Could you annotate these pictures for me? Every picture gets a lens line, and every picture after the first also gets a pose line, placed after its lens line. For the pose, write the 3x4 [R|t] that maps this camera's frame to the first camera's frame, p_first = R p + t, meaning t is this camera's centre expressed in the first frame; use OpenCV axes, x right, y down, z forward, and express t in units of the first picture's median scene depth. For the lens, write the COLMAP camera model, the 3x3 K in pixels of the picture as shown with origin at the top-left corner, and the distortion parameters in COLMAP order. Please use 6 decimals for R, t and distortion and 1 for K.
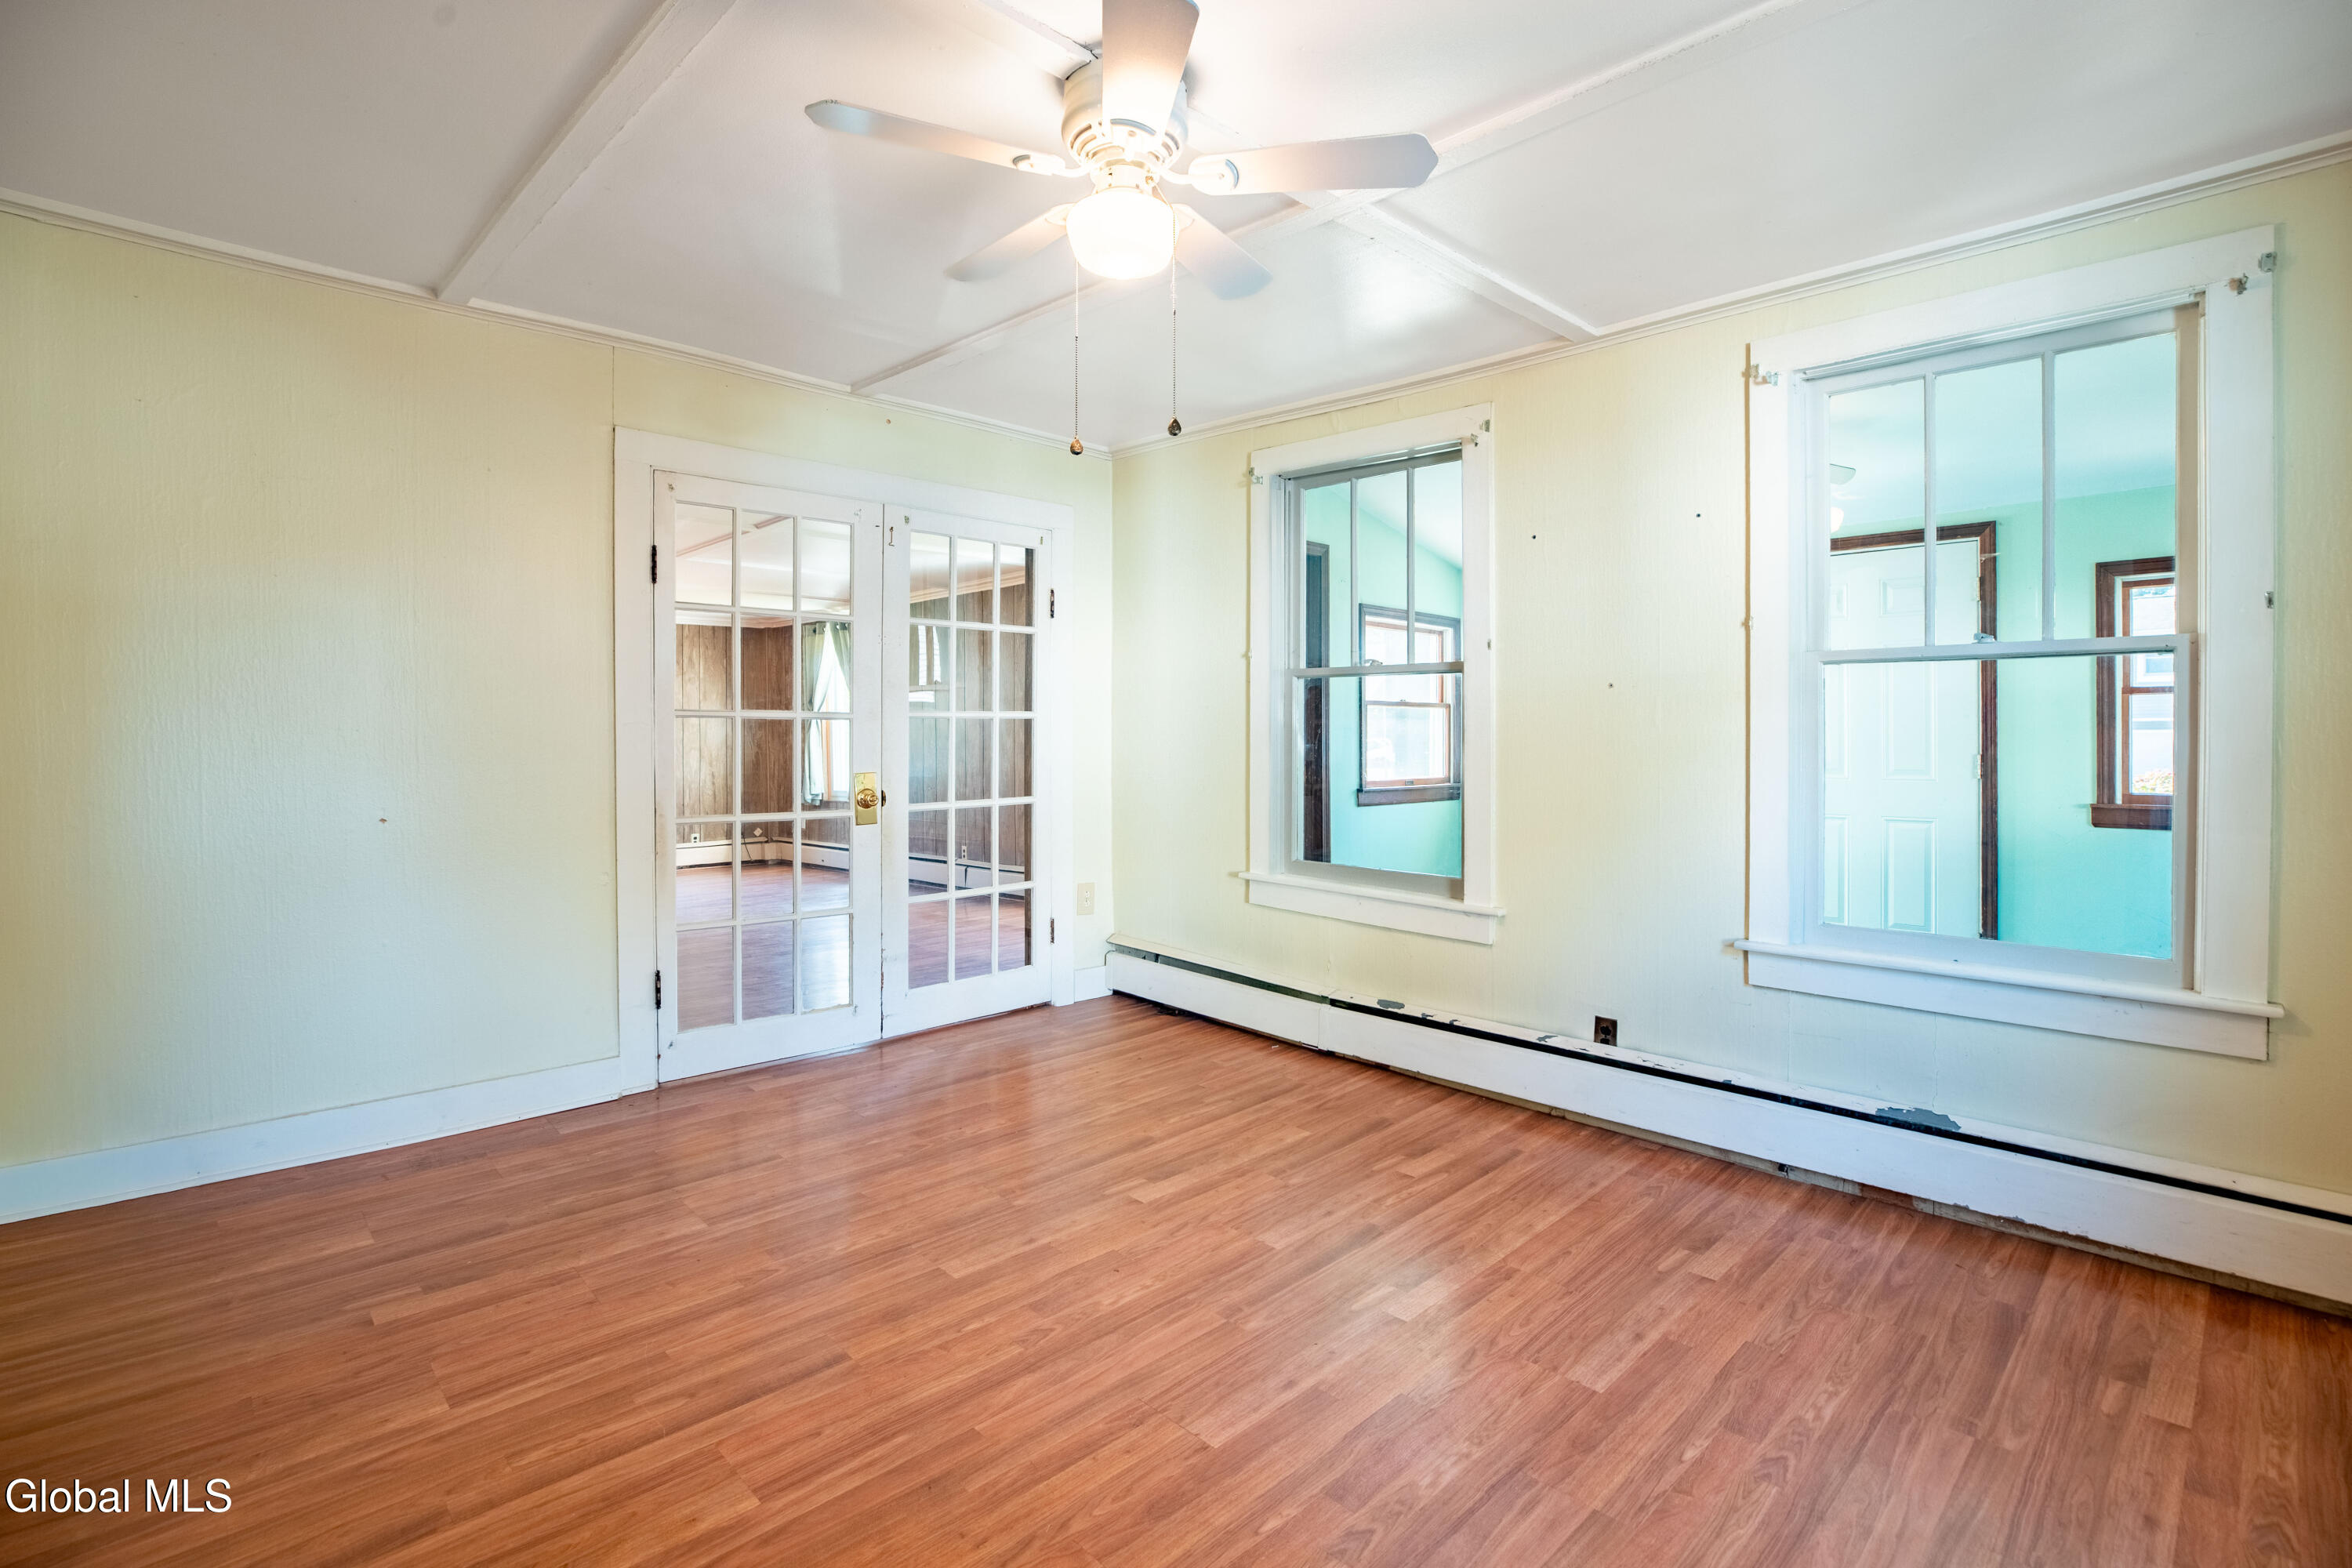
lens RADIAL K [[1101.4, 0, 1175.3], [0, 1101.4, 755.4], [0, 0, 1]] dist [-0.000702, -0.000128]
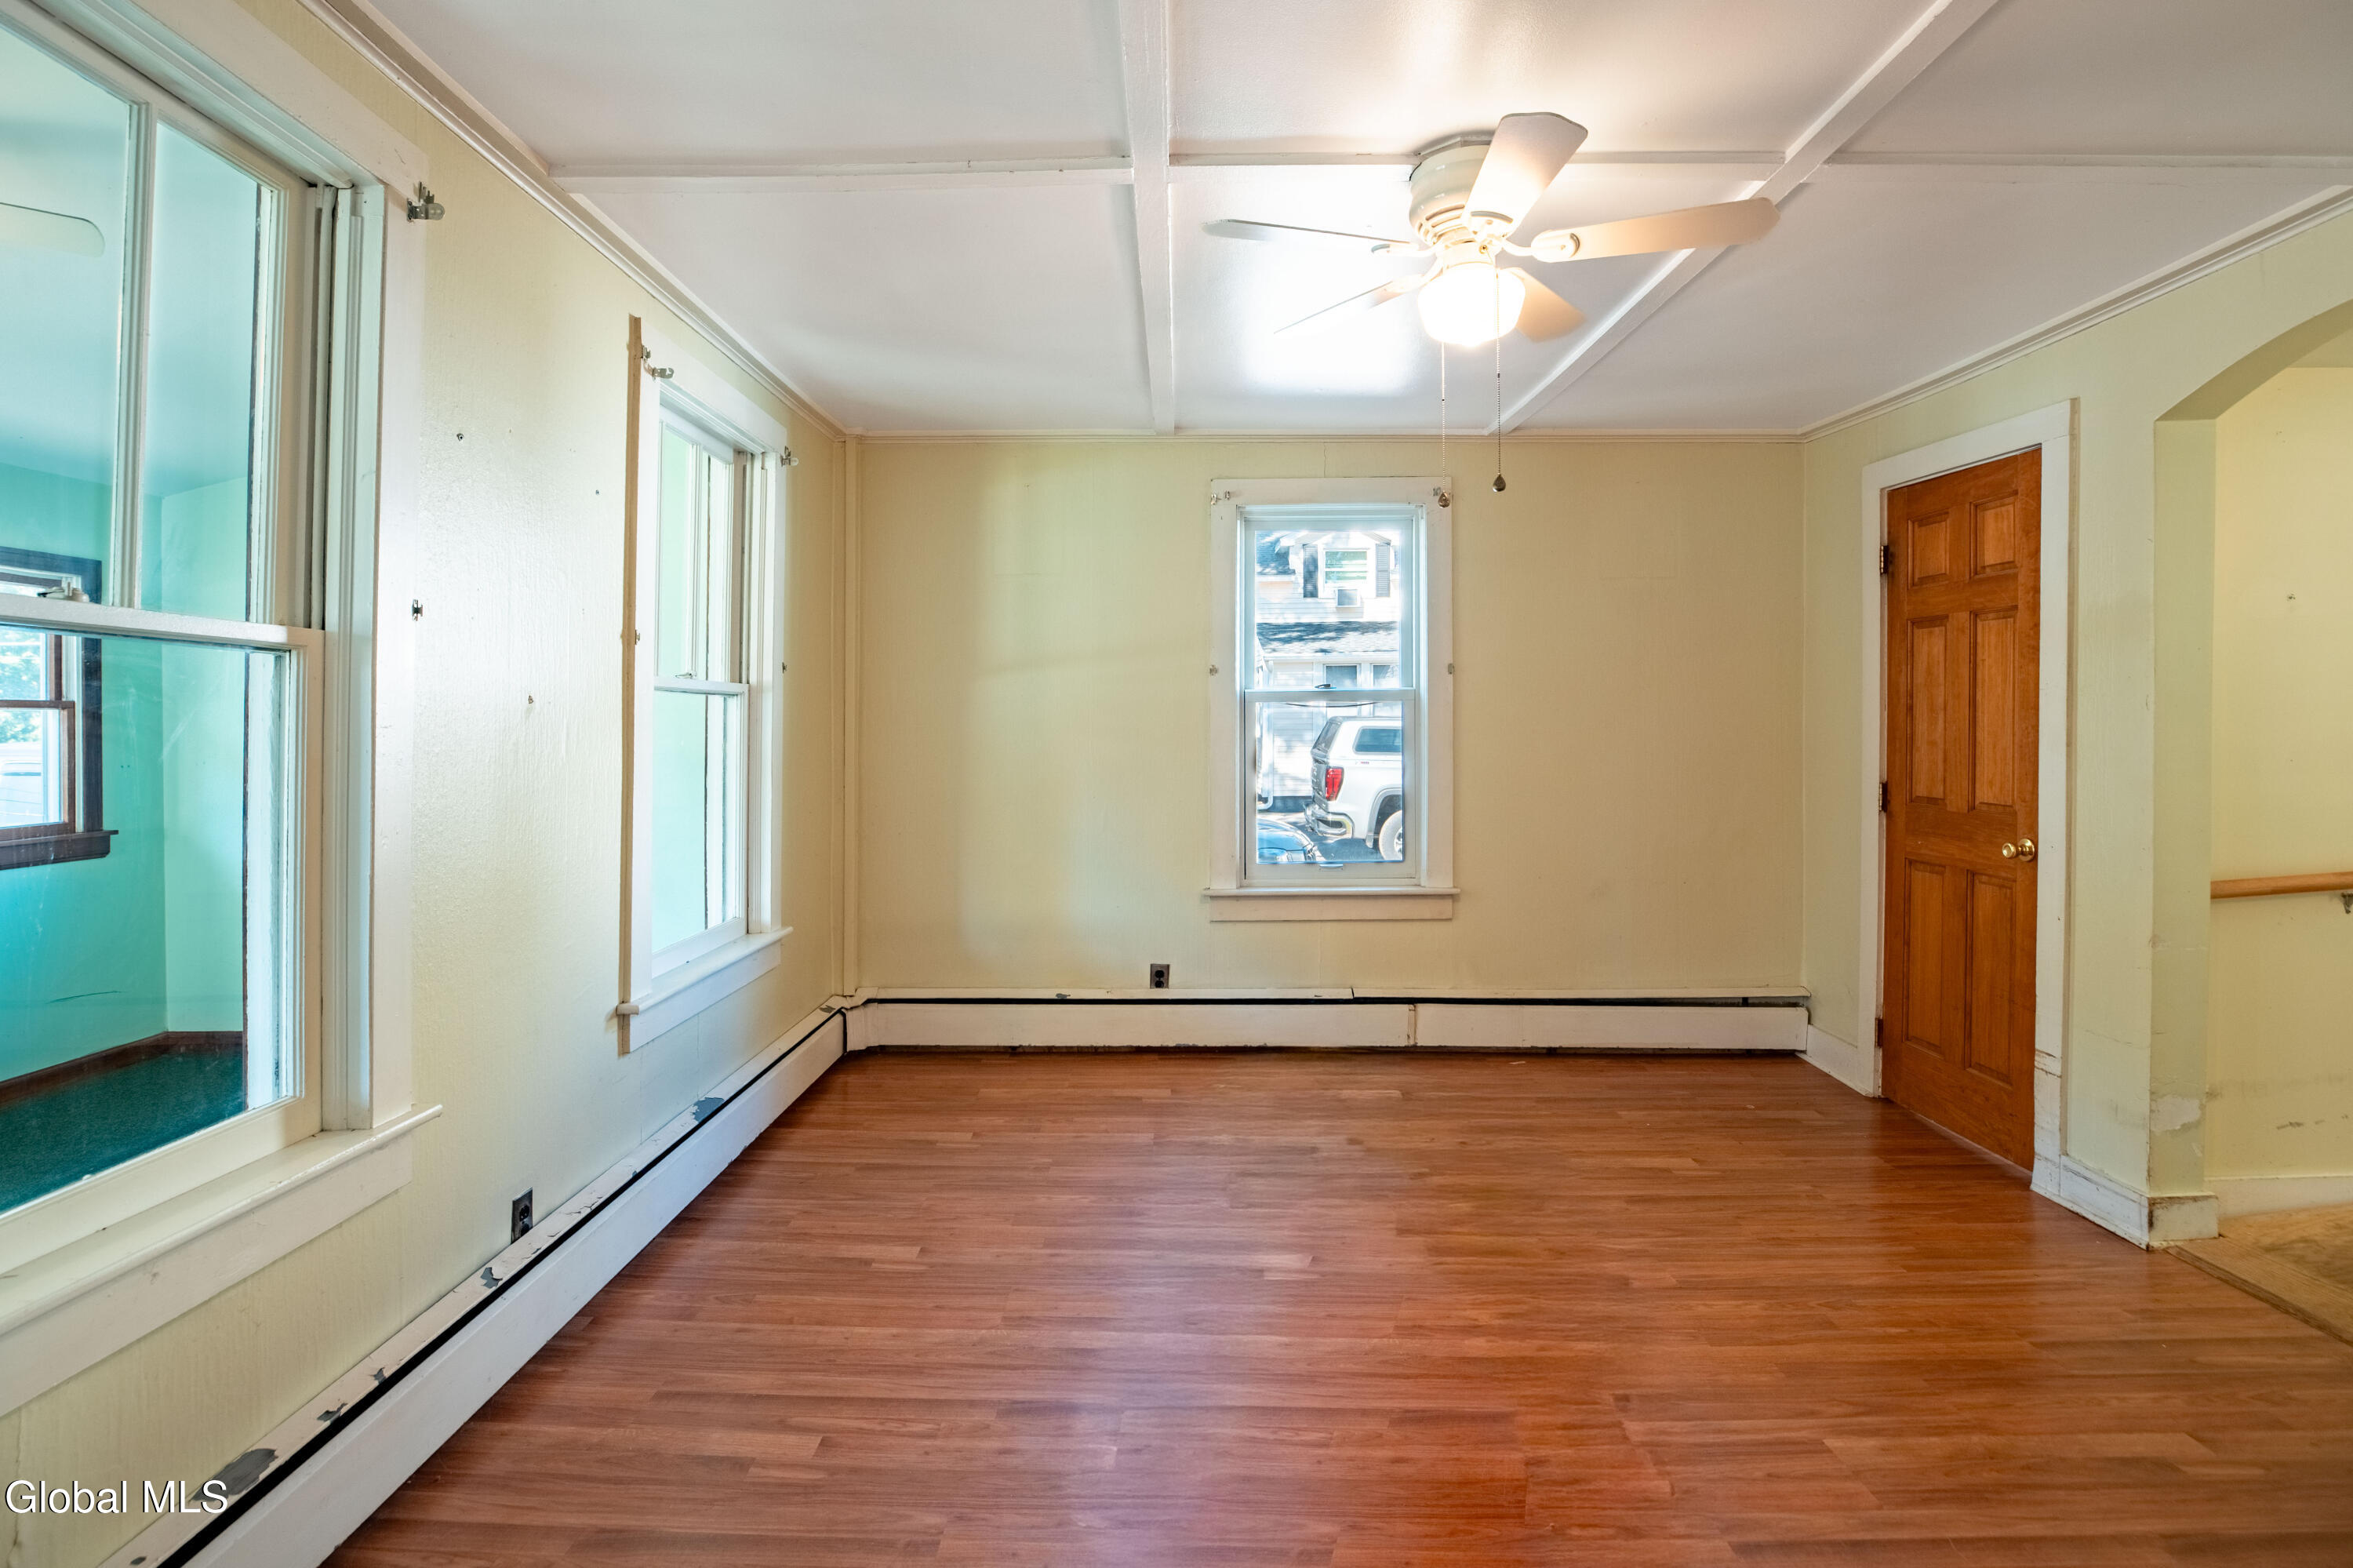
lens RADIAL K [[1141.1, 0, 1176.5], [0, 1141.1, 784.0], [0, 0, 1]] dist [0.001963, 0.000668]
pose [[-0.710819, -0.032328, 0.702632, -0.555534], [0.014538, 0.998055, 0.060628, -0.072472], [-0.703225, 0.053310, -0.708966, 1.779461]]
